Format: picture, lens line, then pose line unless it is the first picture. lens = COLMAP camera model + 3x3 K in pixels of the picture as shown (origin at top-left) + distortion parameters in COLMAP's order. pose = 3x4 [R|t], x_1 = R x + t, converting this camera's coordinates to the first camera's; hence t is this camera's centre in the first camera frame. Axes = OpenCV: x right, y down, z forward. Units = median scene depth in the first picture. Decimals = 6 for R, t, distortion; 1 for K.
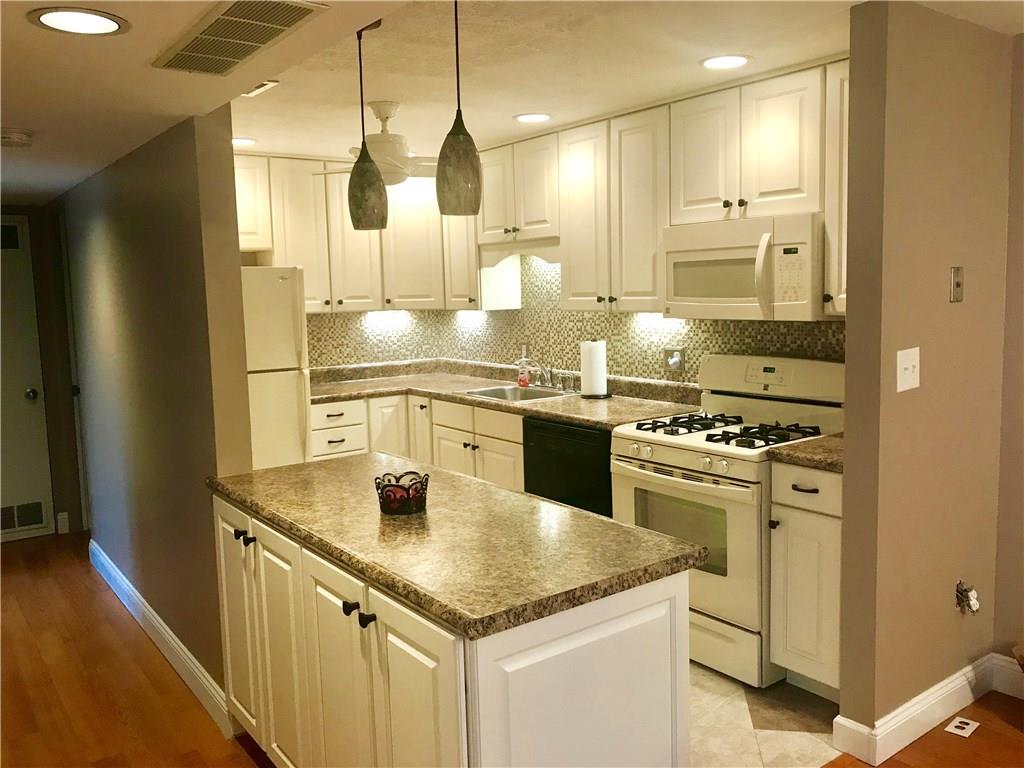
lens RADIAL K [[845.7, 0, 510.3], [0, 845.7, 372.3], [0, 0, 1]] dist [0.086080, -0.121799]
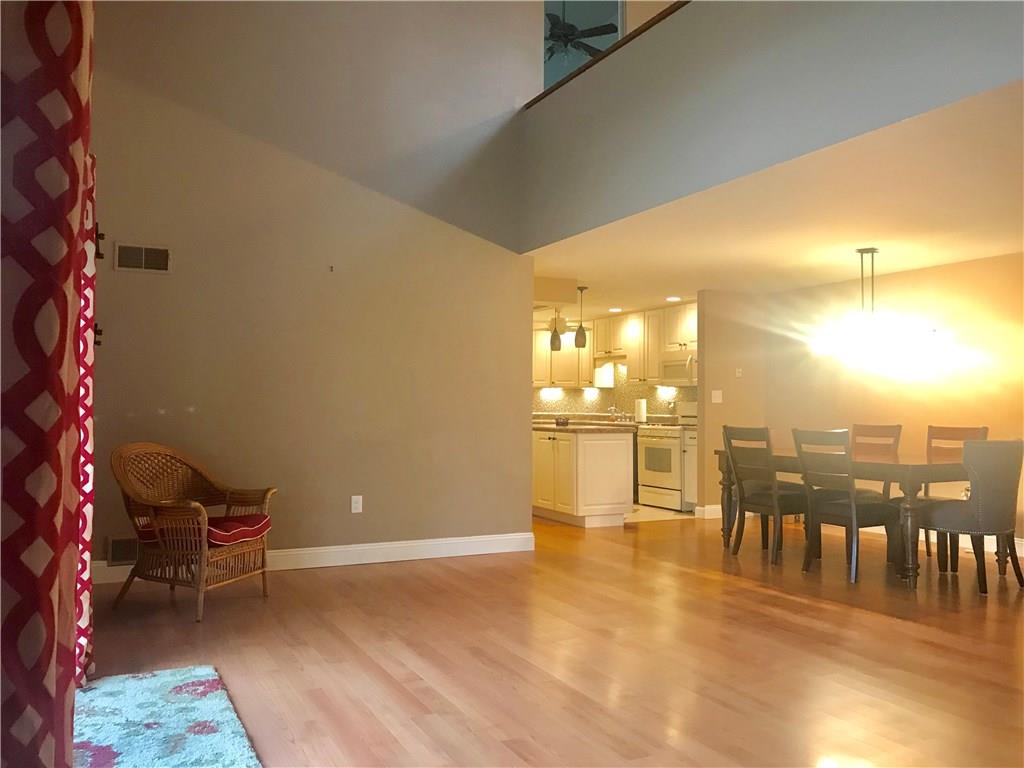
lens RADIAL K [[845.7, 0, 510.3], [0, 845.7, 372.3], [0, 0, 1]] dist [0.086080, -0.121799]
pose [[0.985390, 0.027327, -0.168109, 0.172571], [-0.050869, 0.989212, -0.137373, 0.295550], [0.162541, 0.143918, 0.976150, -1.751158]]
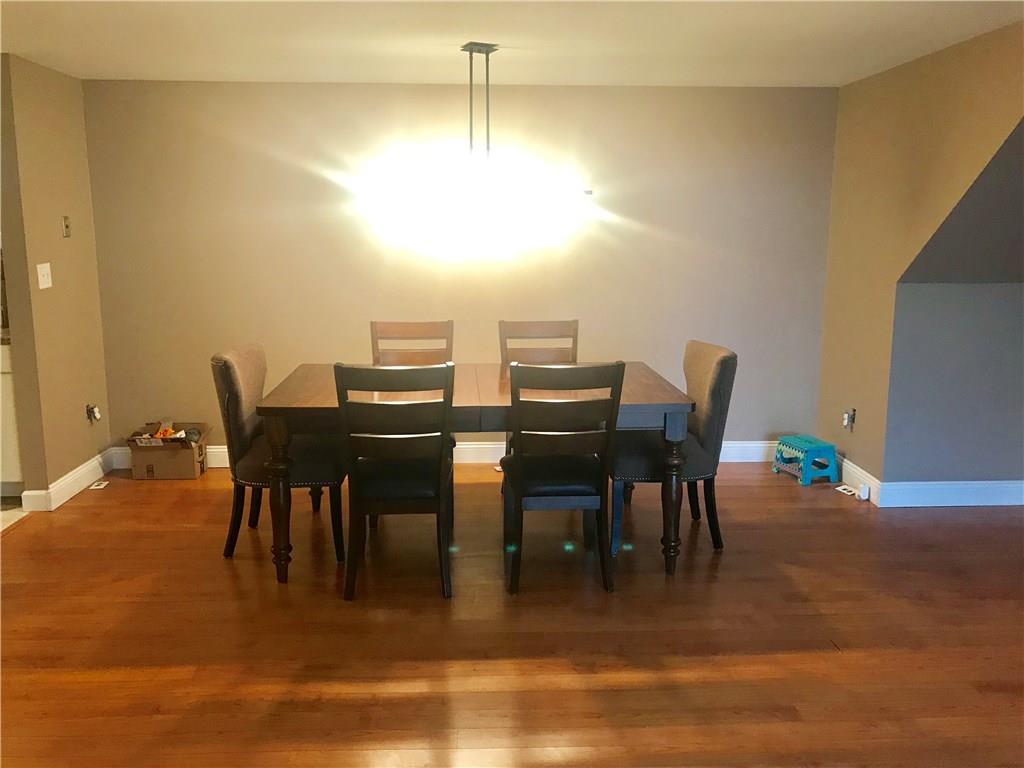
lens RADIAL K [[845.7, 0, 510.3], [0, 845.7, 372.3], [0, 0, 1]] dist [0.086080, -0.121799]
pose [[0.566545, -0.115010, 0.815965, -0.321376], [0.068366, 0.993359, 0.092546, 0.069771], [-0.821190, 0.003353, 0.570645, -0.553539]]
